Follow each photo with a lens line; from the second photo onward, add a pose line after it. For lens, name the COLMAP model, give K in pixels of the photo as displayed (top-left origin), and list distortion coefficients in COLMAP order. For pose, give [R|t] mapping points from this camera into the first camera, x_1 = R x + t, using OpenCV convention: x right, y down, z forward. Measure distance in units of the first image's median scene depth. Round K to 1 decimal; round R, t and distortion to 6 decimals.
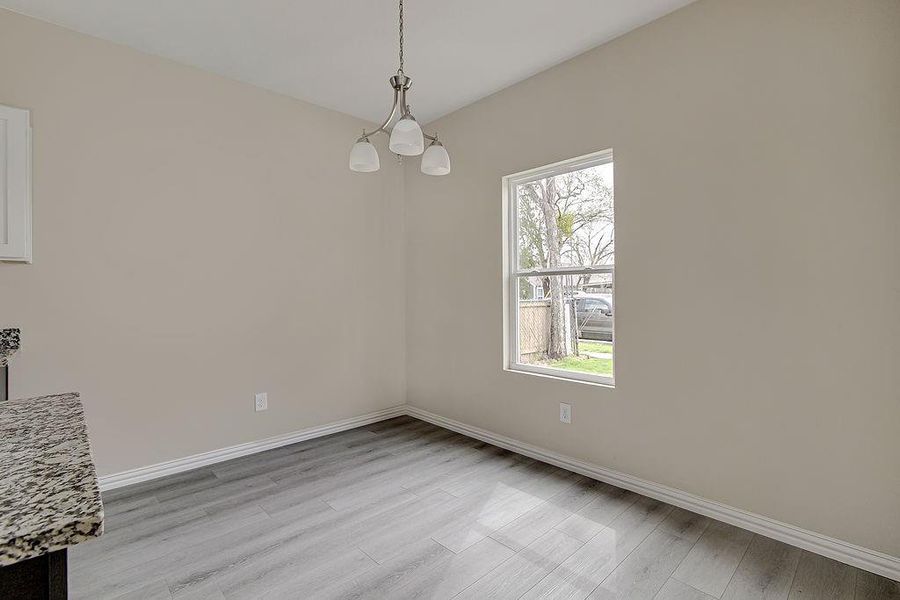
lens RADIAL K [[418.8, 0, 449.0], [0, 418.8, 294.6], [0, 0, 1]] dist [-0.001852, -0.000203]
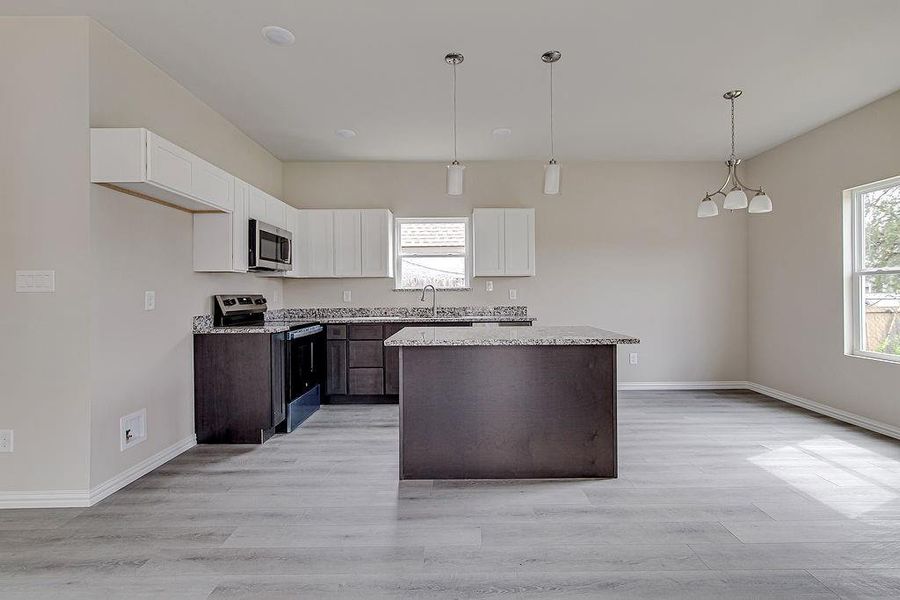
lens RADIAL K [[408.8, 0, 453.2], [0, 408.8, 290.5], [0, 0, 1]] dist [-0.000137, 0.000123]
pose [[0.726302, -0.002786, -0.687370, 0.168998], [0.000278, 0.999993, -0.003760, 0.005668], [0.687376, 0.002540, 0.726297, -0.822760]]
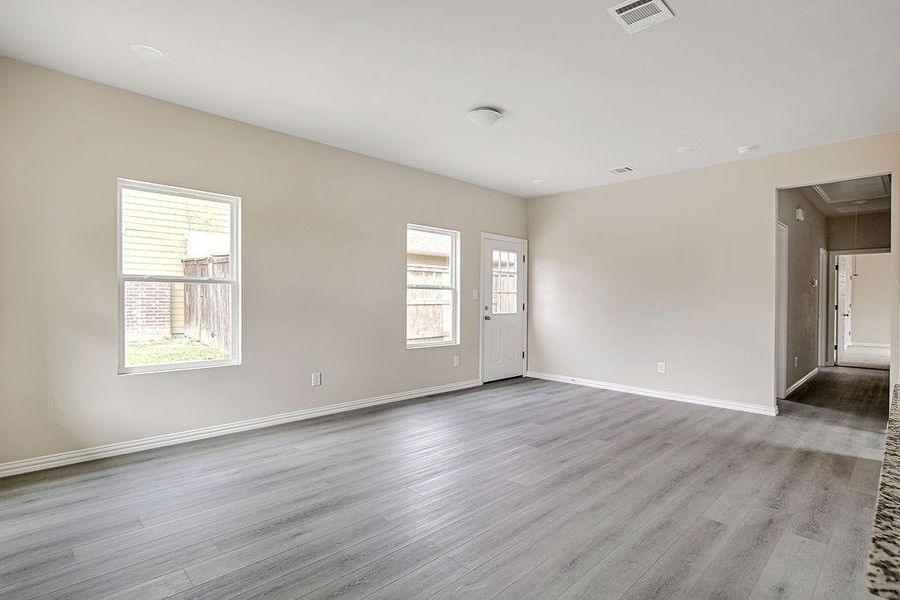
lens RADIAL K [[447.3, 0, 472.6], [0, 447.3, 301.5], [0, 0, 1]] dist [-0.004490, -0.000776]
pose [[-0.999143, 0.000944, -0.041379, -0.002946], [0.000640, 0.999973, 0.007352, -0.002302], [0.041385, 0.007319, -0.999116, 0.432860]]
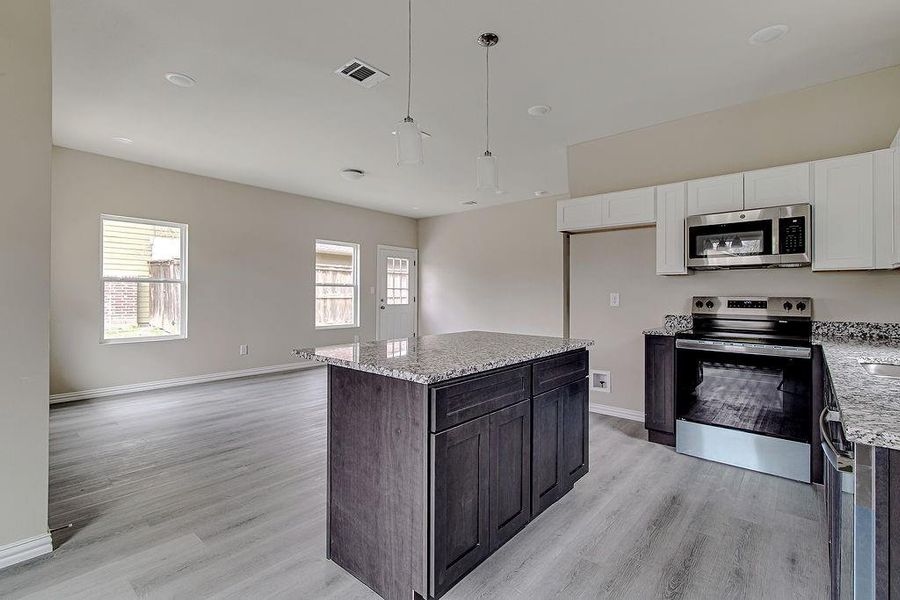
lens RADIAL K [[408.8, 0, 453.2], [0, 408.8, 290.5], [0, 0, 1]] dist [-0.000137, 0.000123]
pose [[-0.994692, 0.001266, -0.102885, -0.446502], [0.001954, 0.999976, -0.006592, 0.000943], [0.102874, -0.006758, -0.994671, 1.139678]]
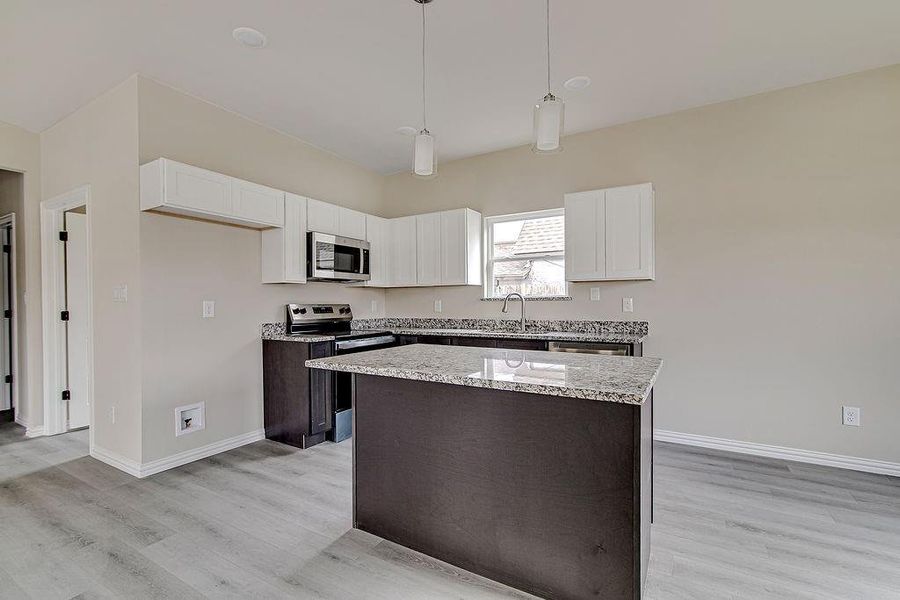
lens RADIAL K [[405.6, 0, 445.5], [0, 405.6, 305.2], [0, 0, 1]] dist [-0.000819, -0.000159]
pose [[0.269770, 0.010663, -0.962866, 0.238448], [0.000428, 0.999937, 0.011193, 0.000889], [0.962925, -0.003432, 0.269748, -0.148943]]
